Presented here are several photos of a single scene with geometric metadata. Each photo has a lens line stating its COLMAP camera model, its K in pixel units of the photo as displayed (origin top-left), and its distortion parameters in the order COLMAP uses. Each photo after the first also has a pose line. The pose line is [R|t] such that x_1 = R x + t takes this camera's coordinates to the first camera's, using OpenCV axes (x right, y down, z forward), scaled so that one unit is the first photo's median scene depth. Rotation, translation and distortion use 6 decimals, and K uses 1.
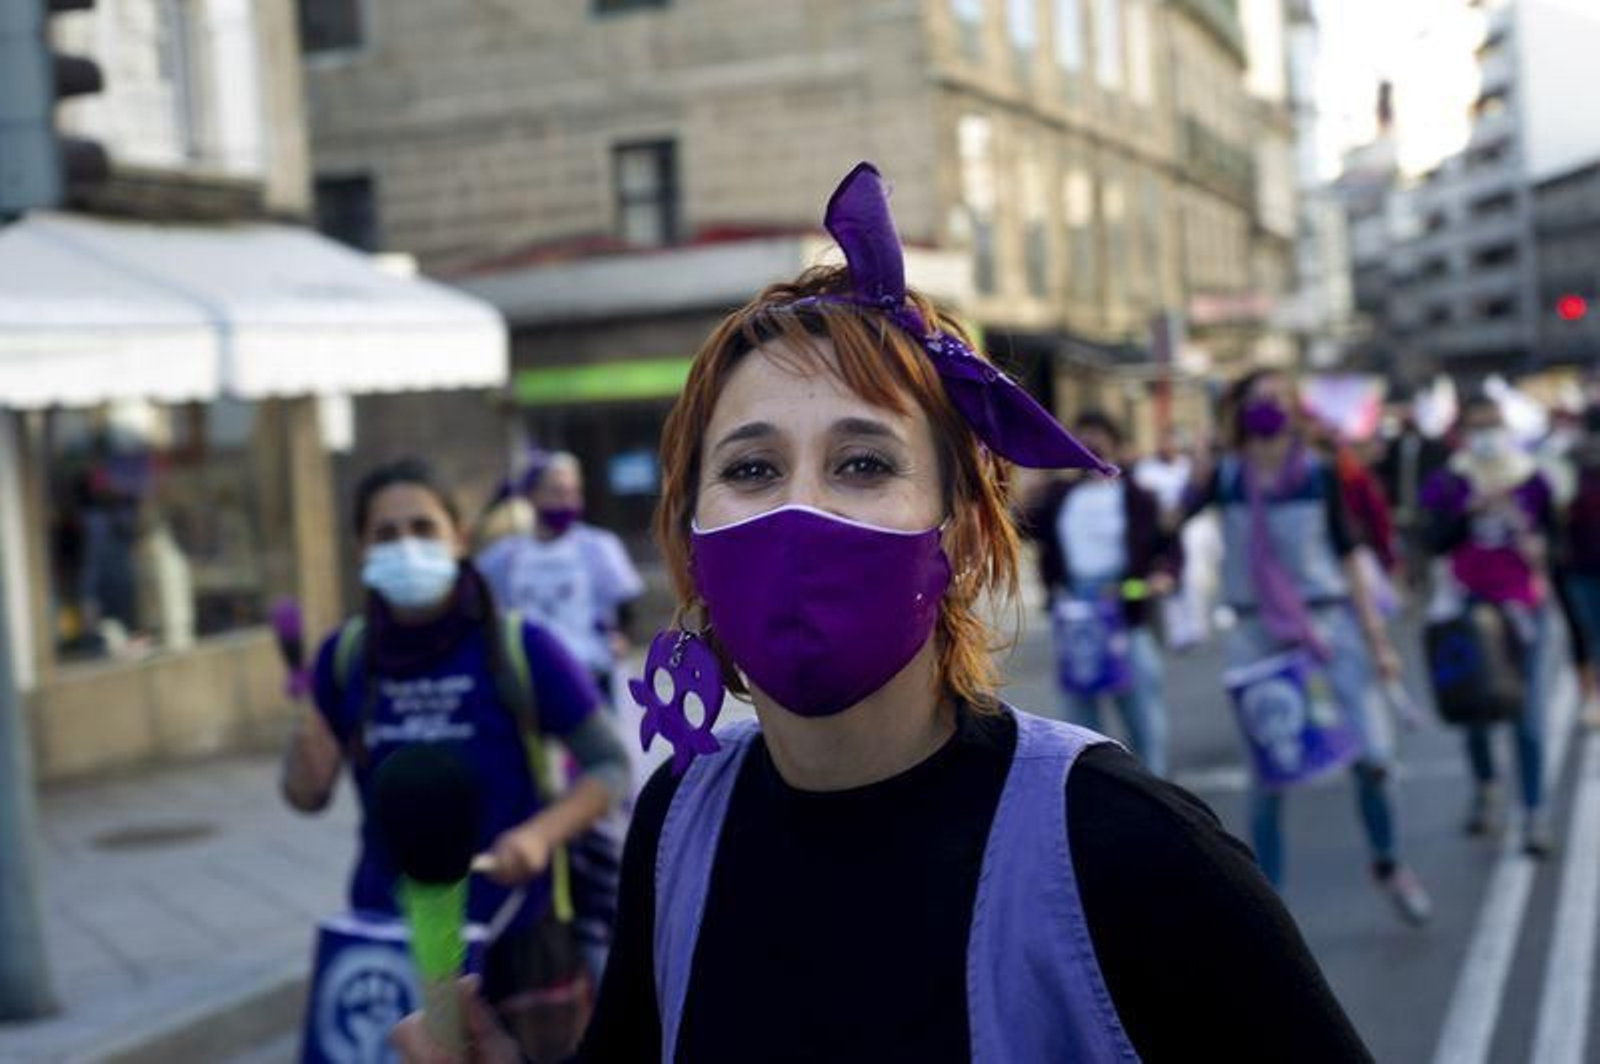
lens RADIAL K [[2310.5, 0, 800.3], [0, 2310.5, 532.2], [0, 0, 1]] dist [-0.010246, 0.000000]
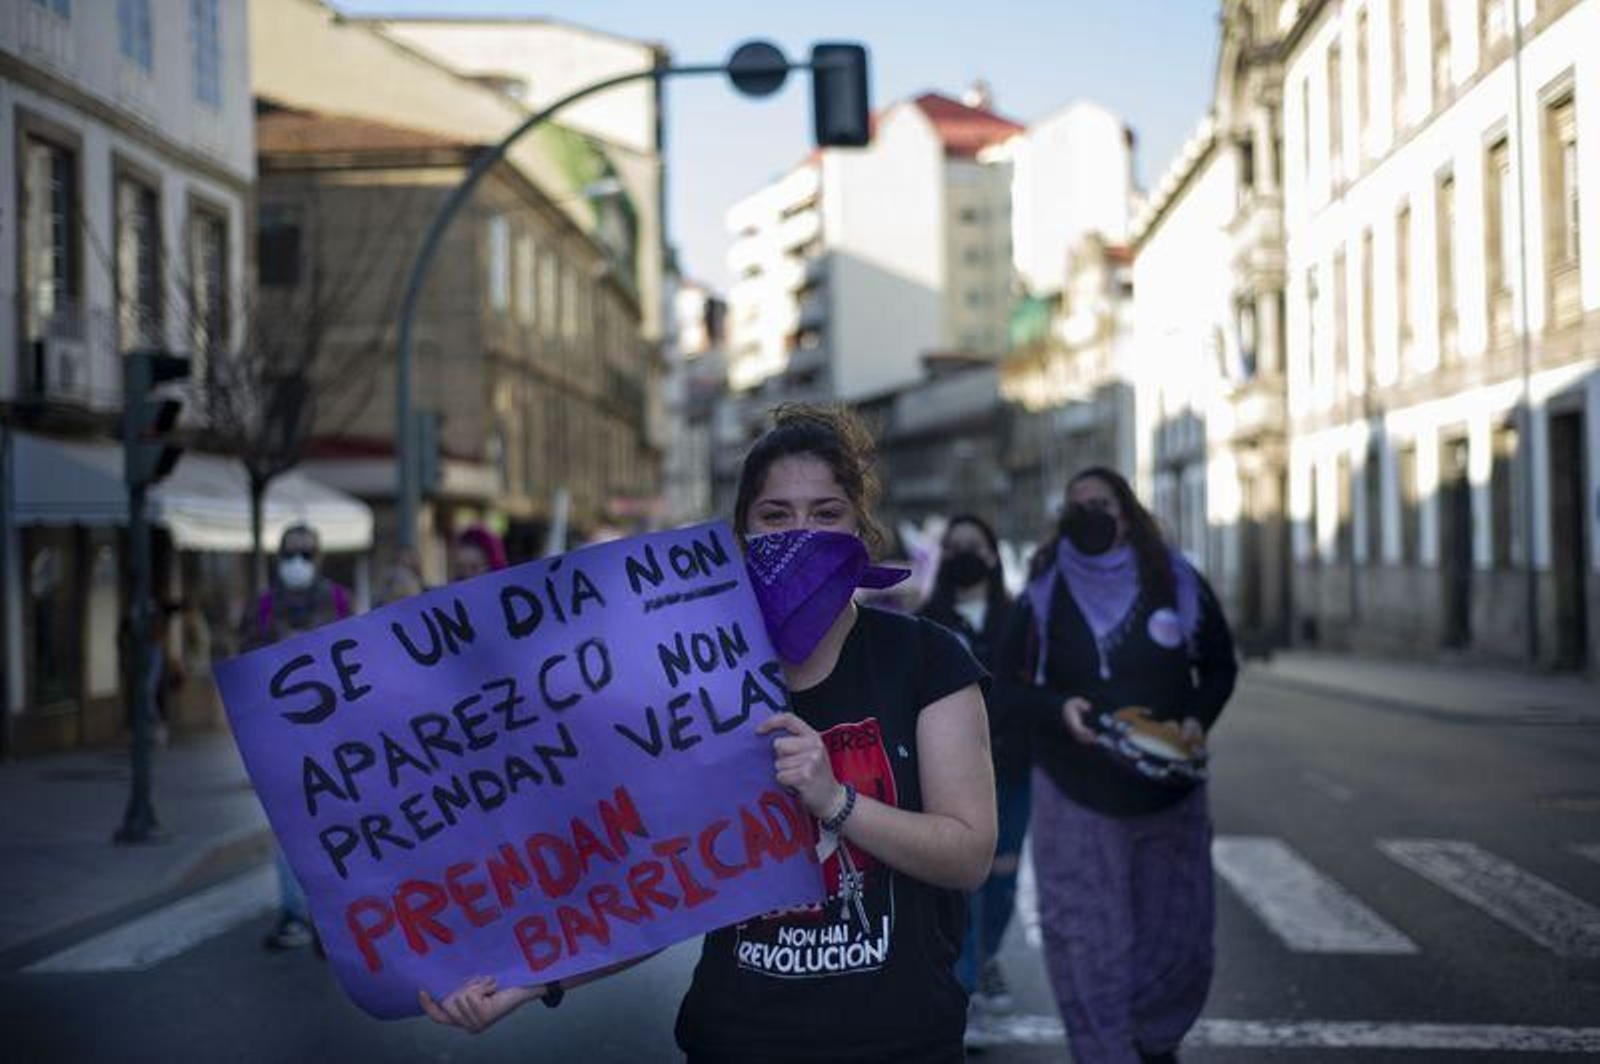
lens RADIAL K [[2310.5, 0, 799.7], [0, 2310.5, 533.1], [0, 0, 1]] dist [-0.010246, 0.000000]
pose [[0.953205, 0.071150, 0.293833, -0.119561], [-0.051332, 0.995890, -0.074626, 0.016974], [-0.297934, 0.056051, 0.952939, -0.333064]]
